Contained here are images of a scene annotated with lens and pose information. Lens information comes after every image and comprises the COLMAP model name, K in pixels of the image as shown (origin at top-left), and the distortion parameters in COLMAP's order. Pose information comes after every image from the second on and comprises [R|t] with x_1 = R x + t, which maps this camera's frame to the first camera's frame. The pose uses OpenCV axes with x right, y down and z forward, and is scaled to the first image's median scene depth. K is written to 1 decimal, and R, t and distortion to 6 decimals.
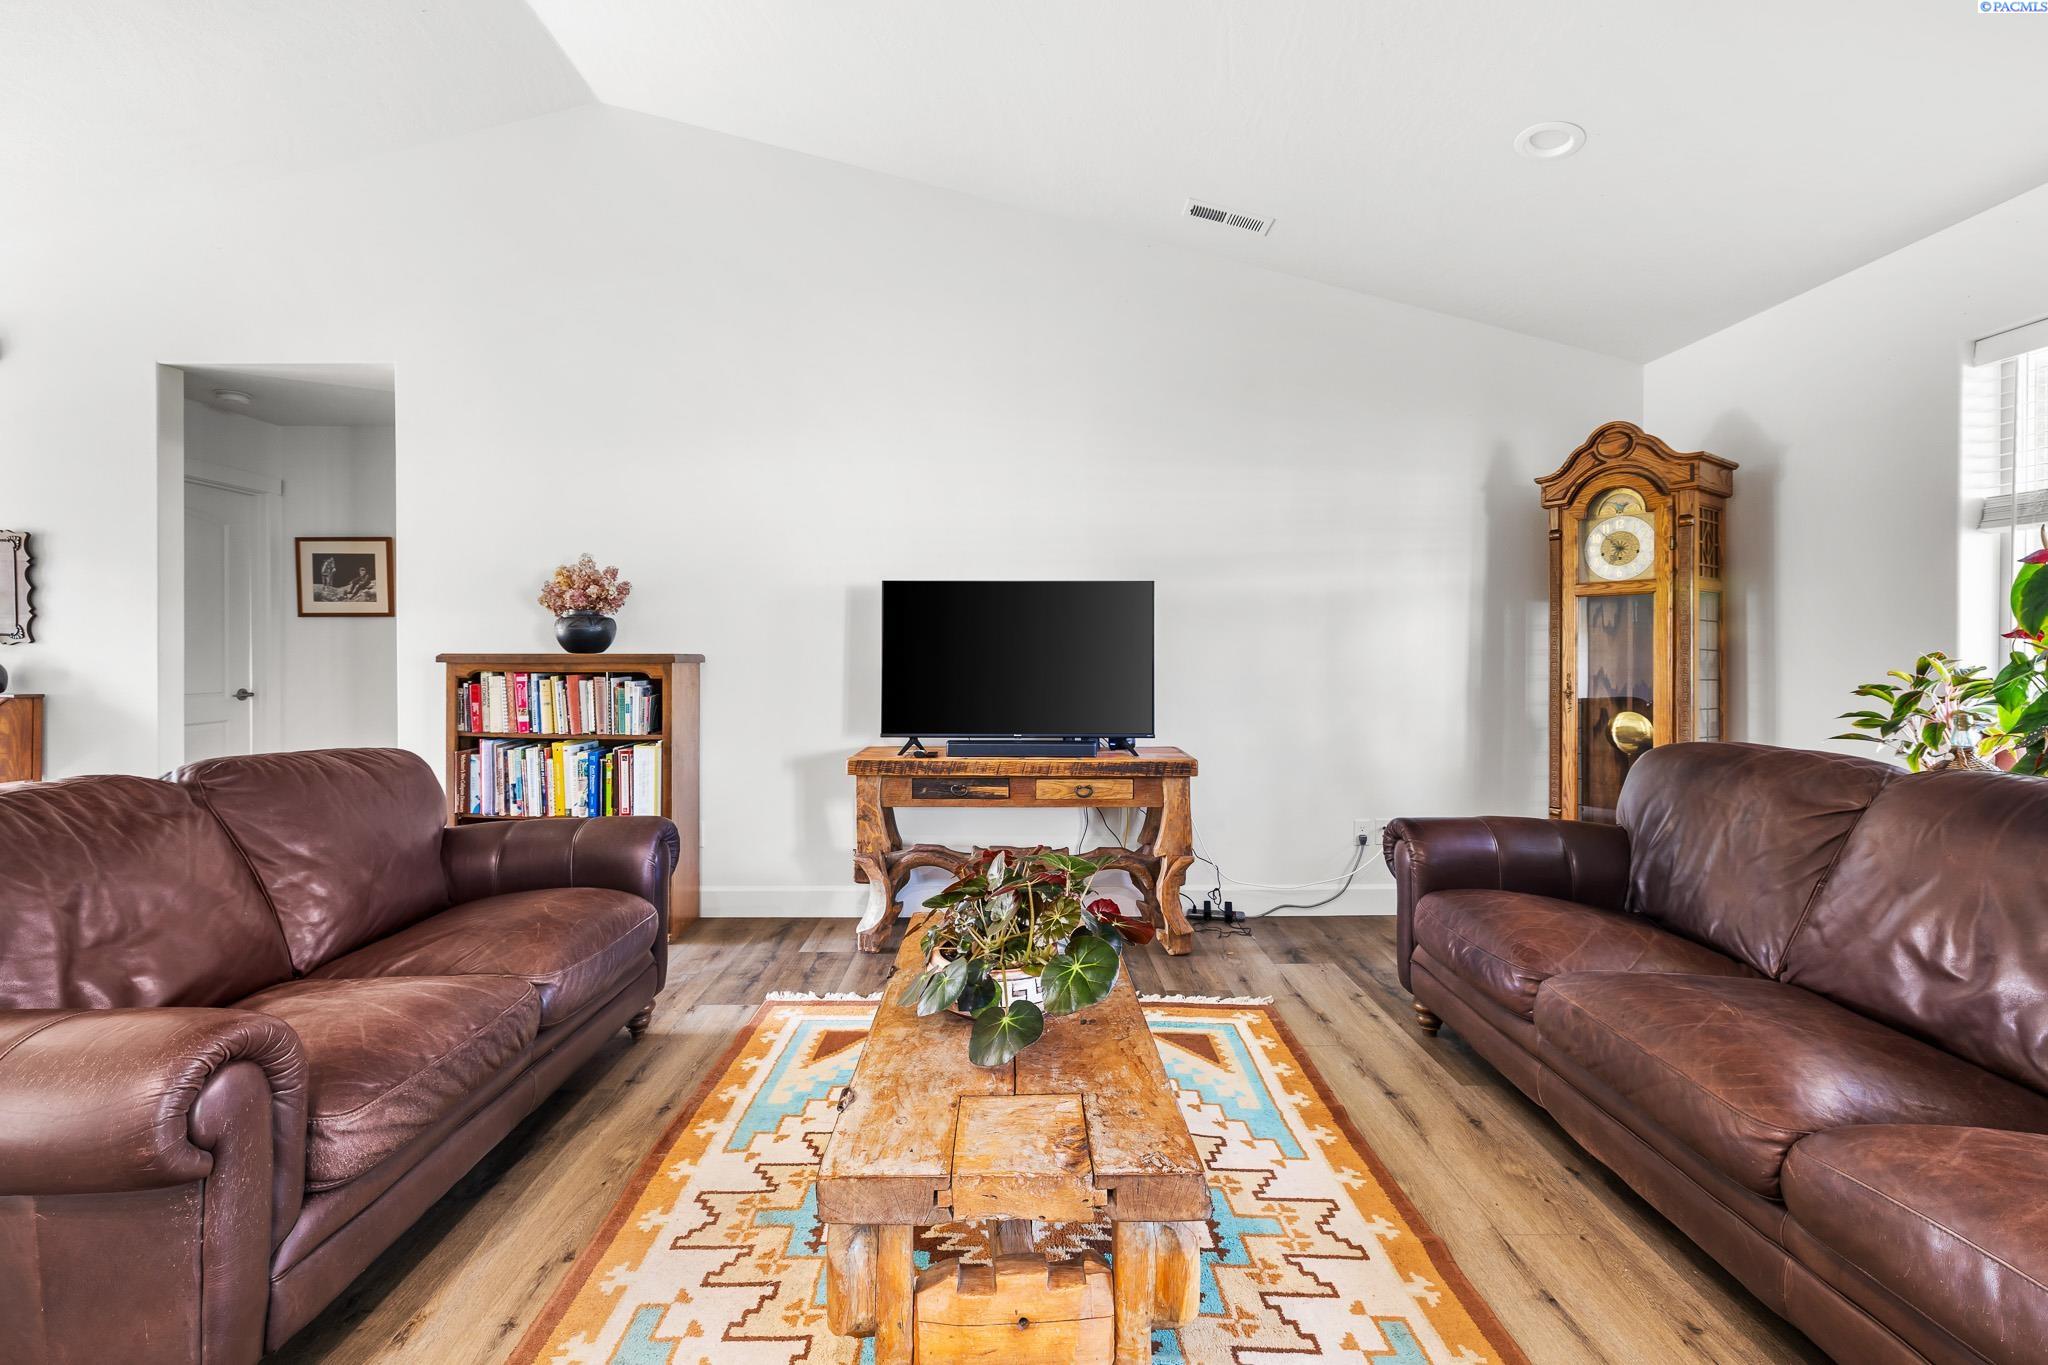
lens RADIAL K [[873.0, 0, 1021.1], [0, 873.0, 651.0], [0, 0, 1]] dist [-0.000886, 0.000055]
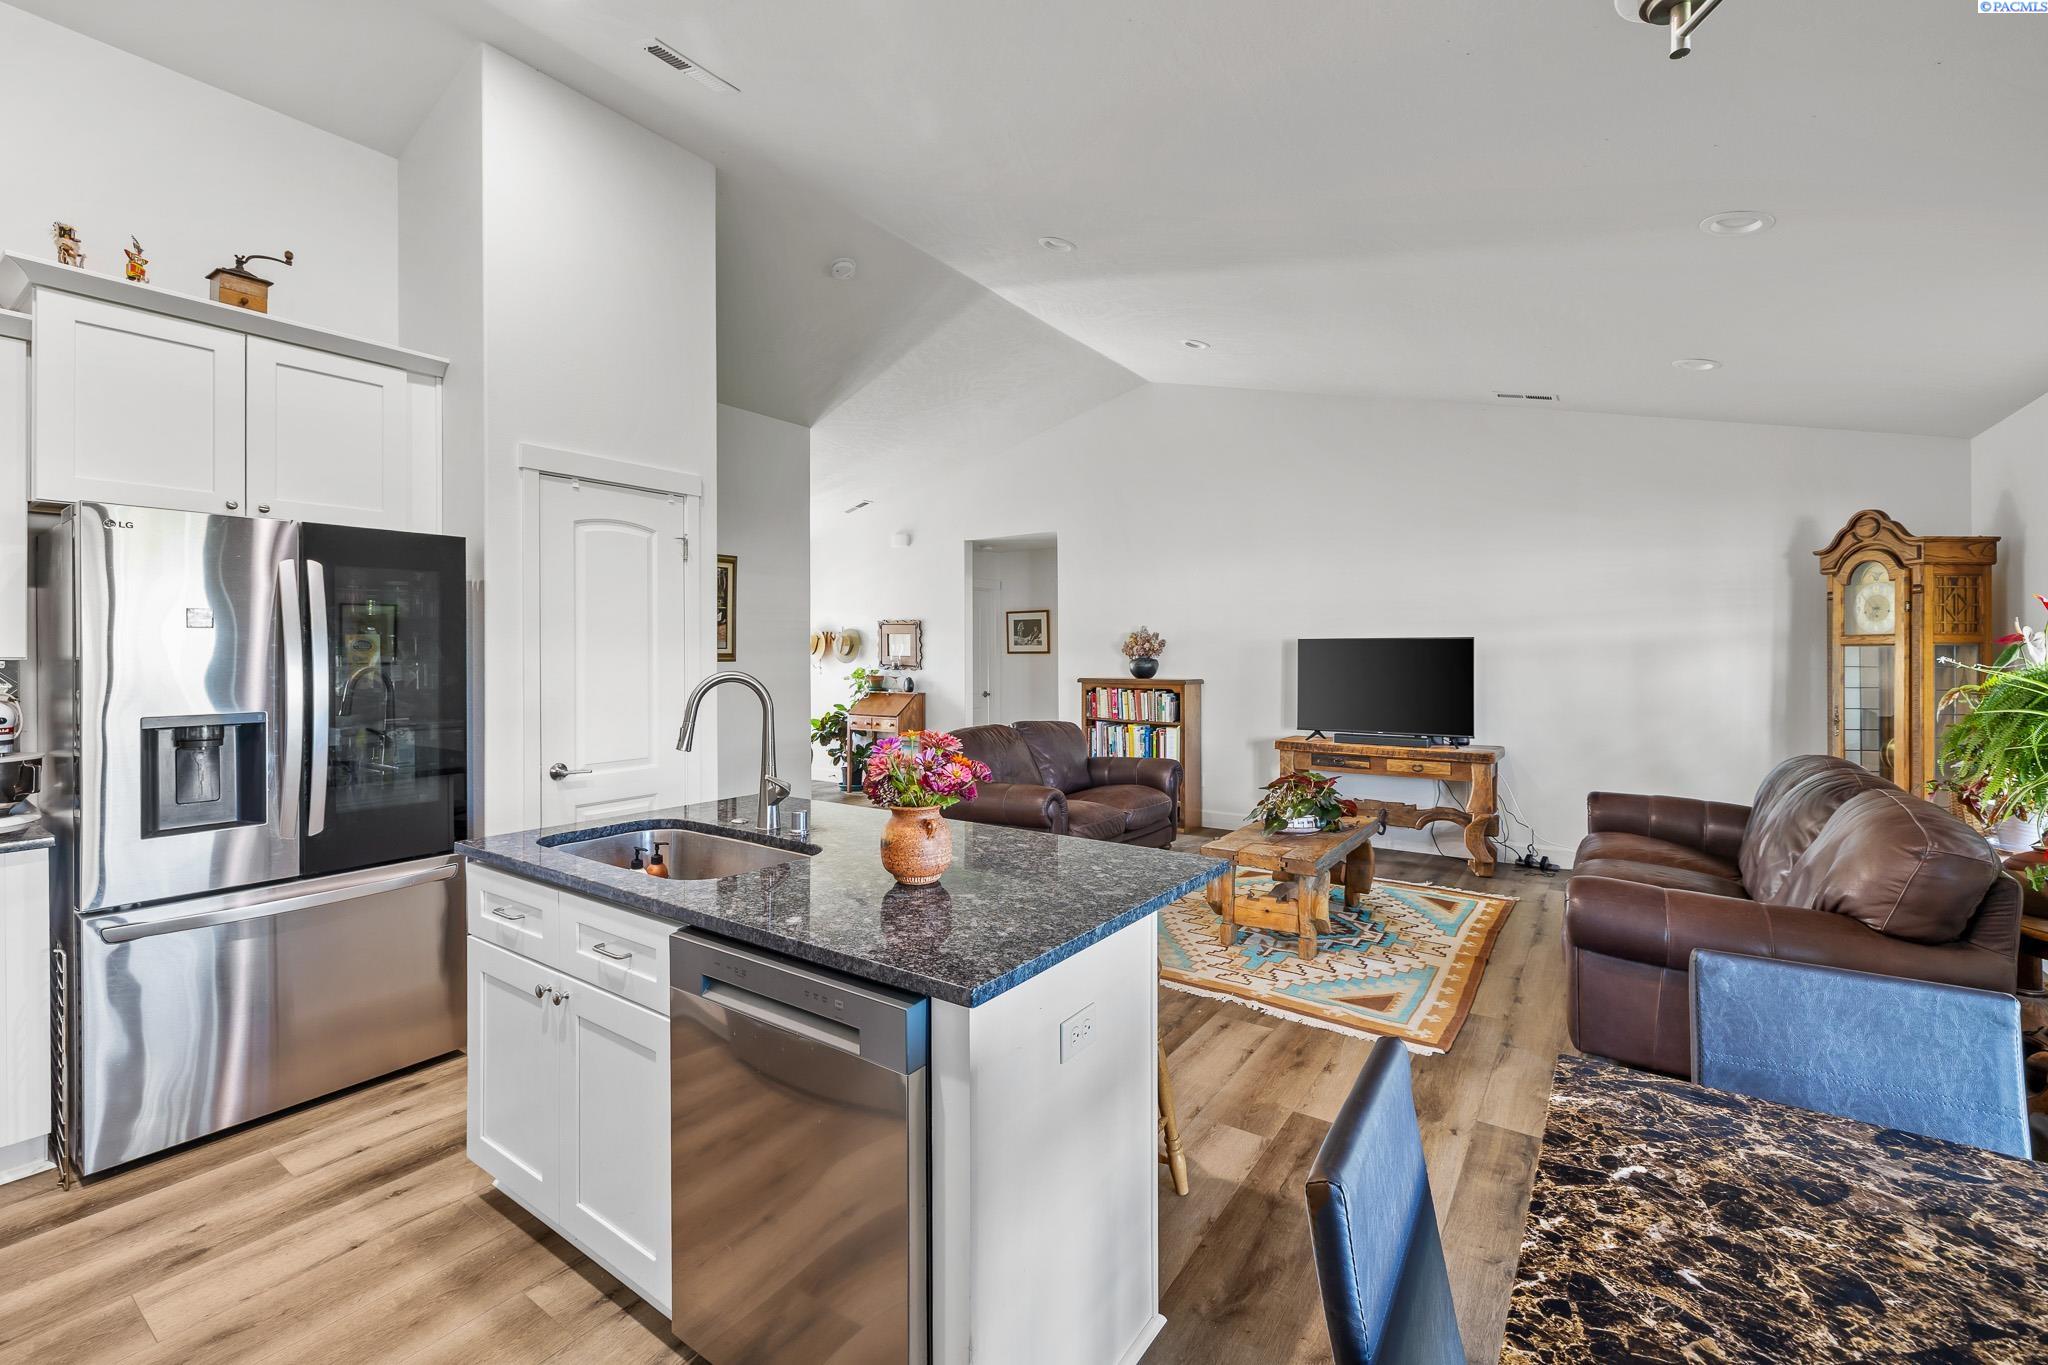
lens RADIAL K [[873.0, 0, 1021.1], [0, 873.0, 651.0], [0, 0, 1]] dist [-0.000886, 0.000055]
pose [[0.819581, -0.003583, -0.572953, 0.383672], [0.001020, 0.999988, -0.004795, -0.049437], [0.572963, 0.003345, 0.819575, -0.733854]]
